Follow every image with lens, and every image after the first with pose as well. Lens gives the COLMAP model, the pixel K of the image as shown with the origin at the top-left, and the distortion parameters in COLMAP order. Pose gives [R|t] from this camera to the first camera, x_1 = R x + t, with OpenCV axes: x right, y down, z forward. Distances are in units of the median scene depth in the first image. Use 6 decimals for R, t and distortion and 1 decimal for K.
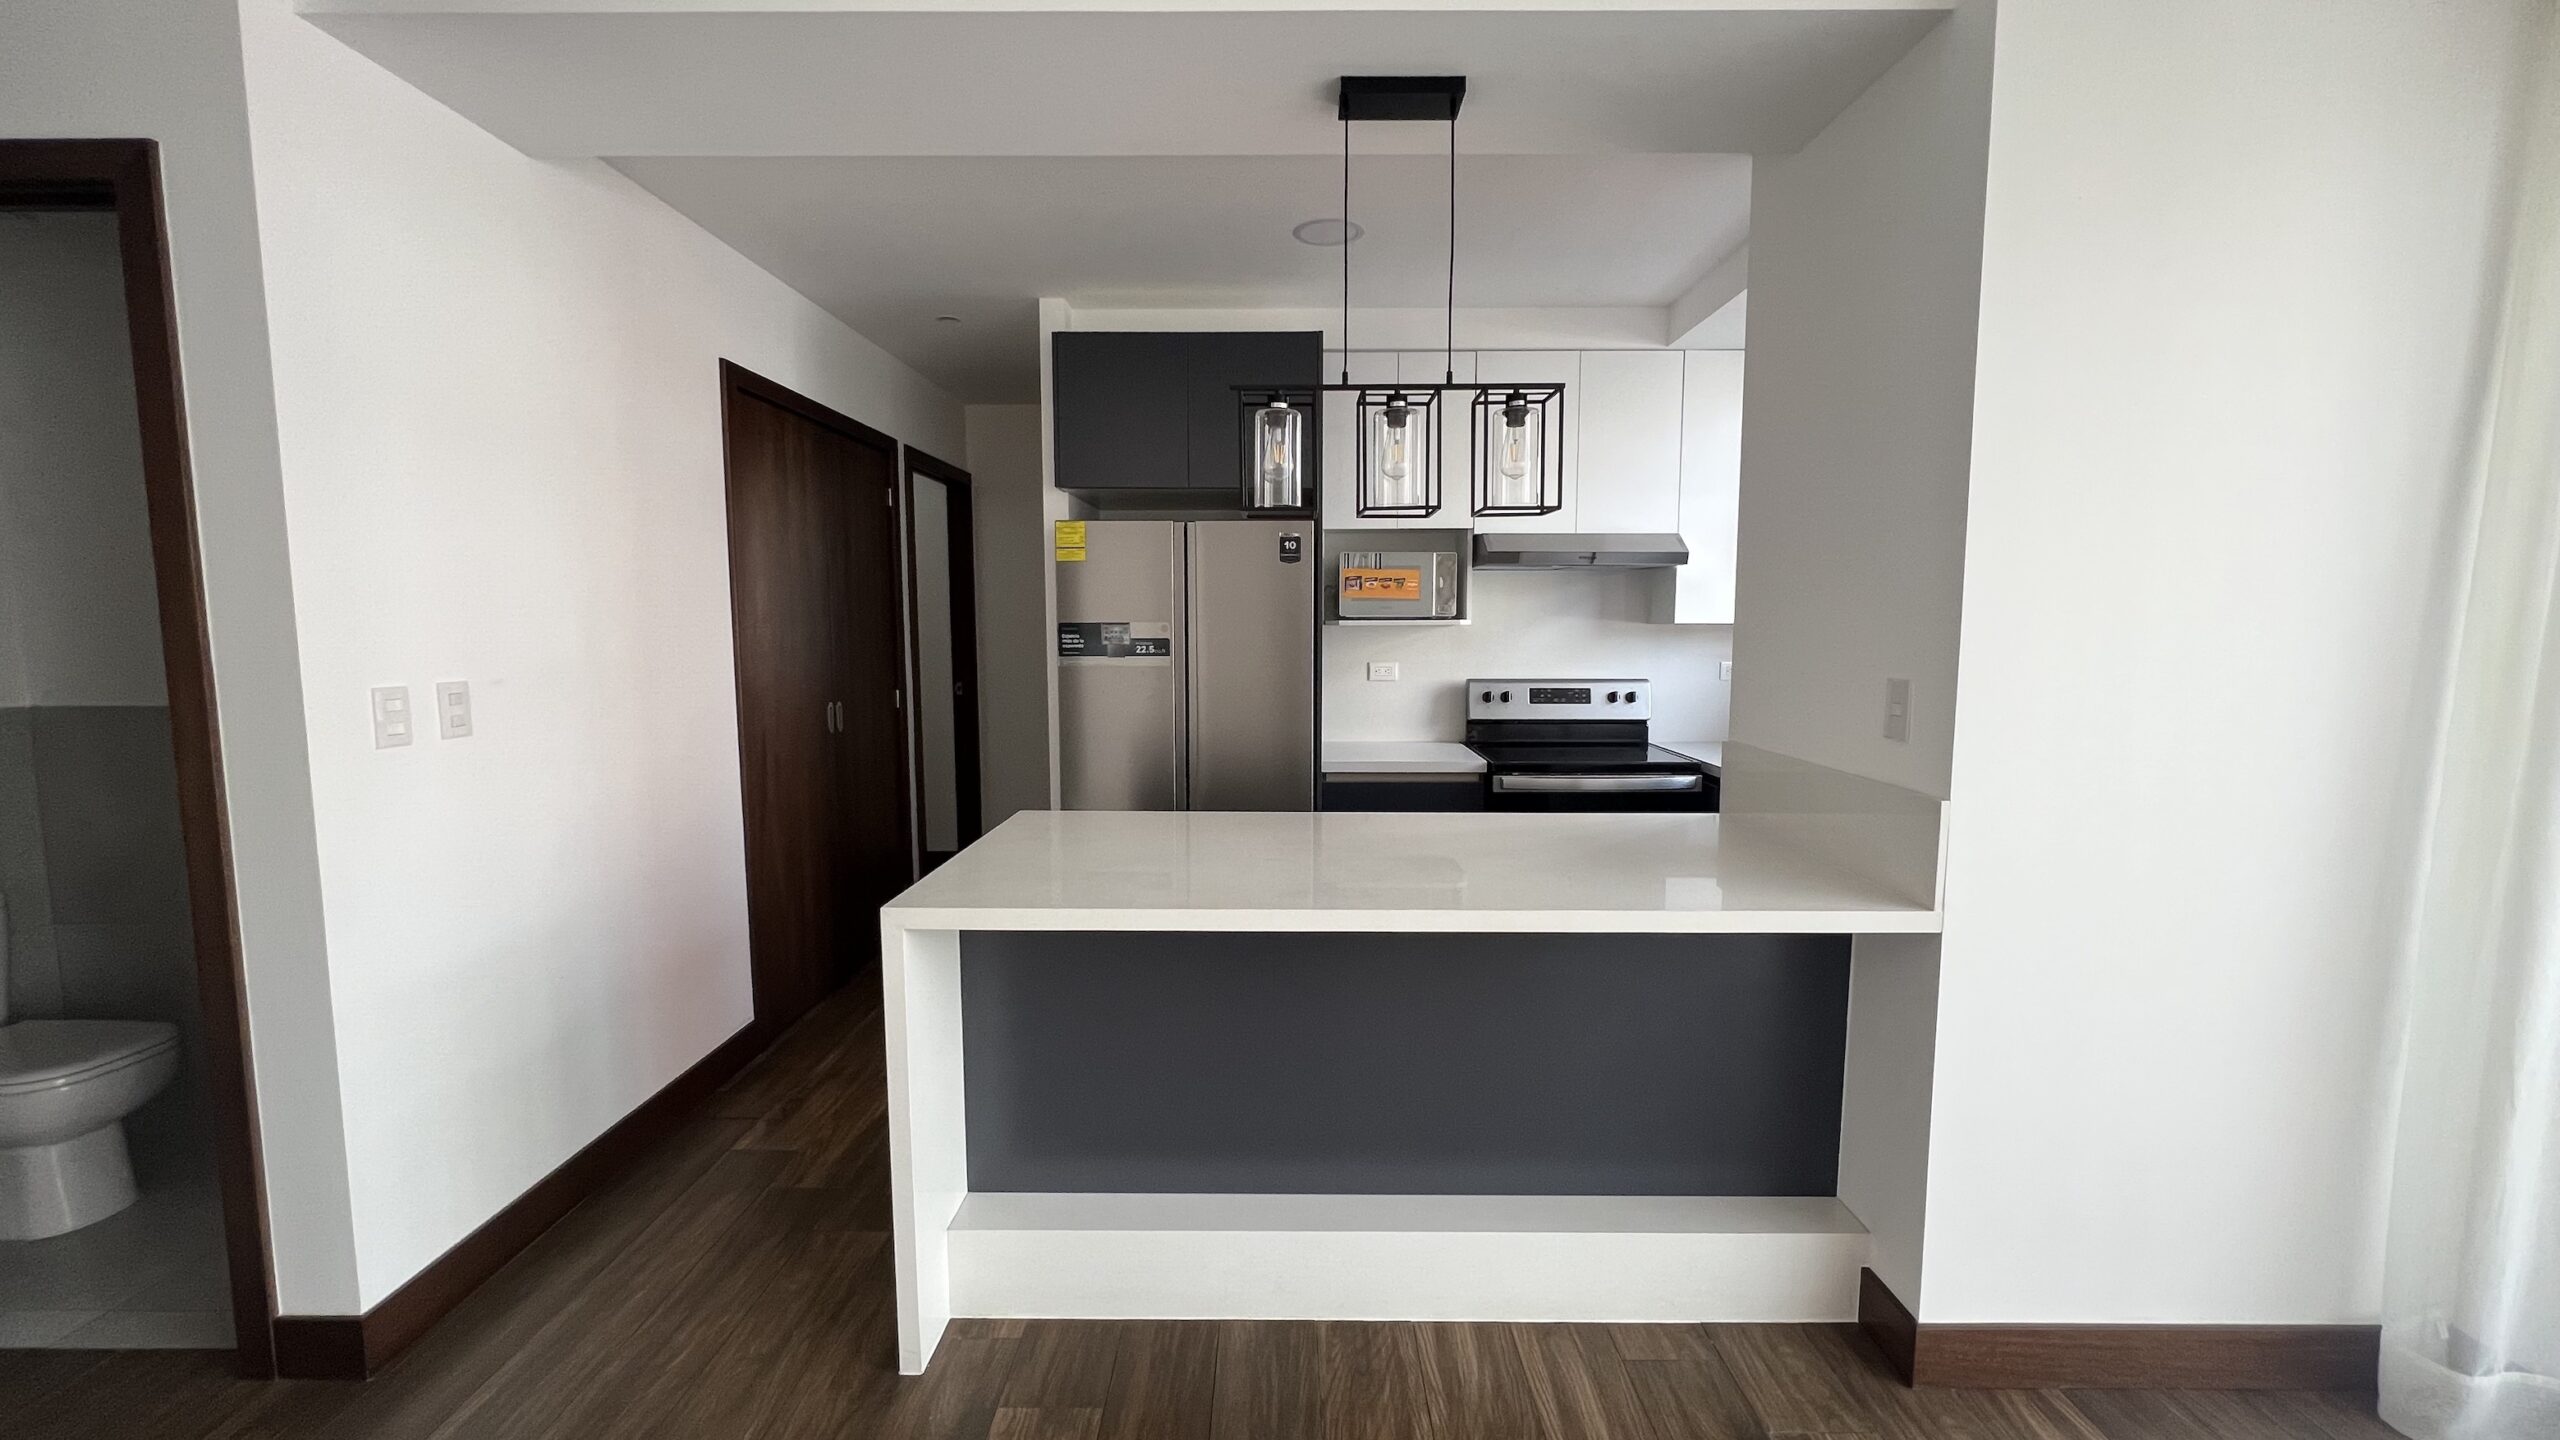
lens RADIAL K [[1027.3, 0, 1279.3], [0, 1027.3, 724.7], [0, 0, 1]] dist [-0.001168, -0.000029]
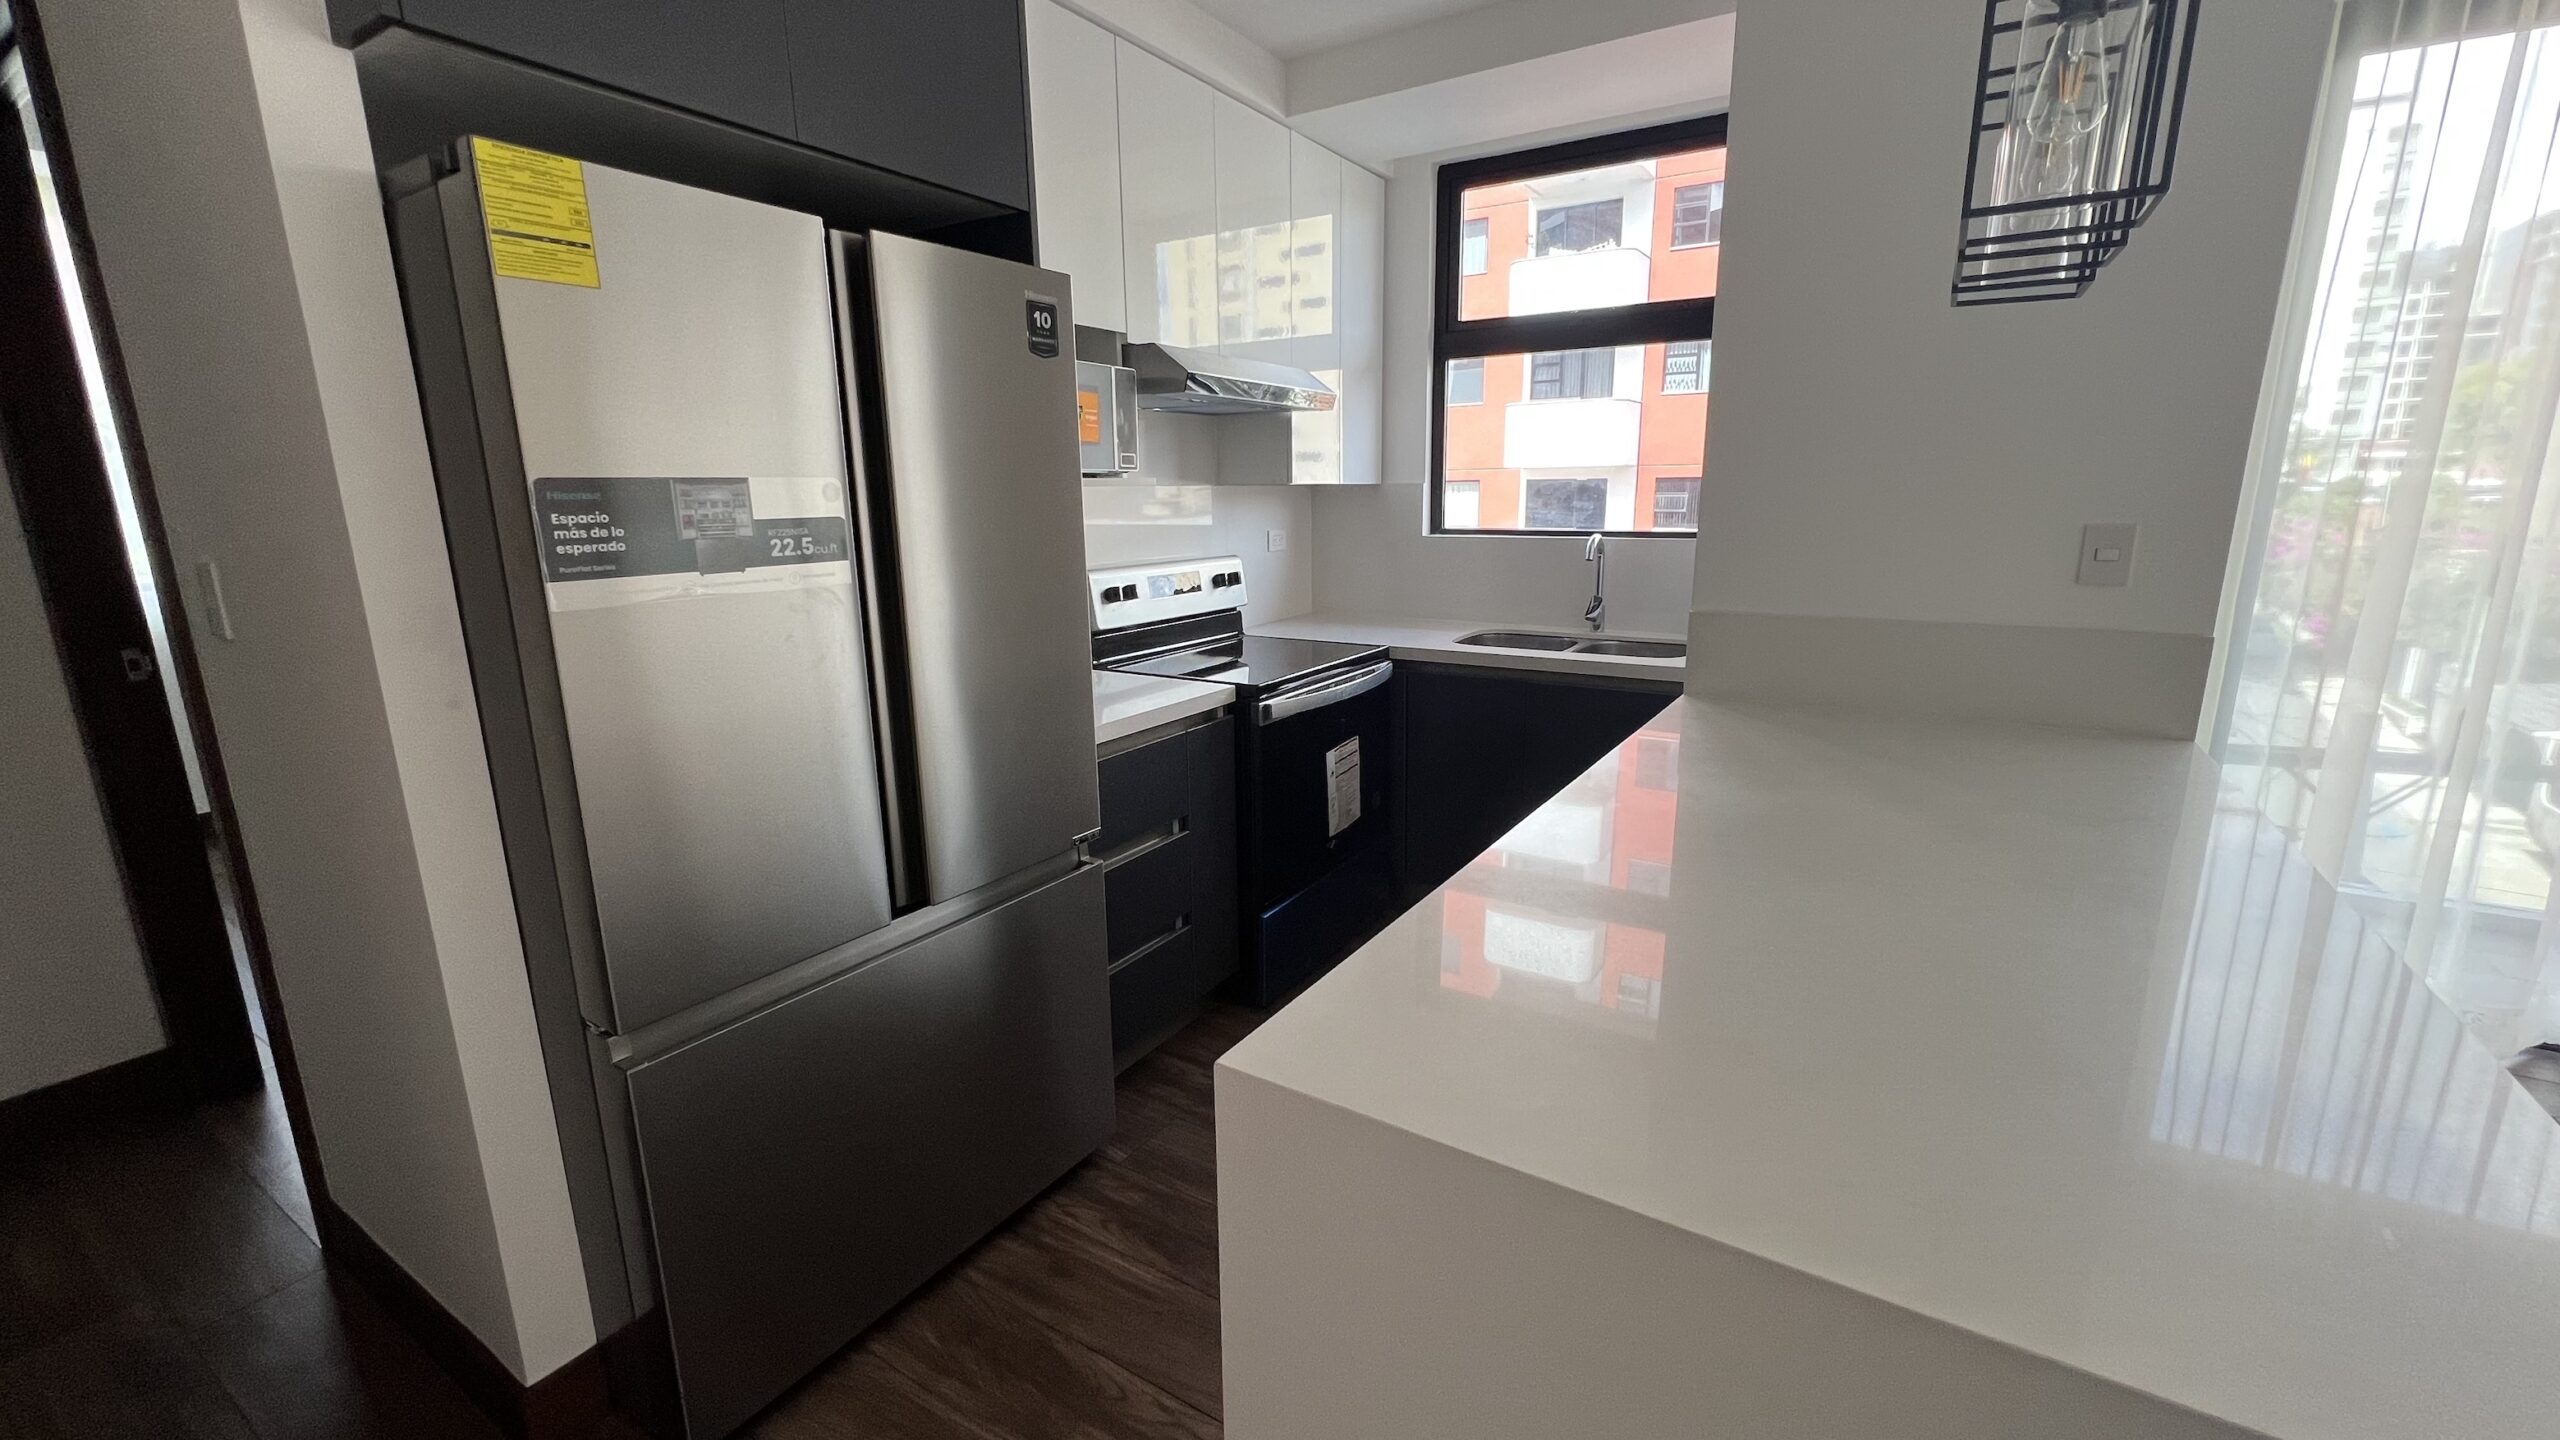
lens RADIAL K [[1027.3, 0, 1279.8], [0, 1027.3, 713.2], [0, 0, 1]] dist [-0.001168, -0.000029]
pose [[0.531819, -0.186528, 0.826060, -0.370460], [0.096895, 0.982438, 0.159458, -0.055321], [-0.841297, -0.004762, 0.540553, 0.626576]]
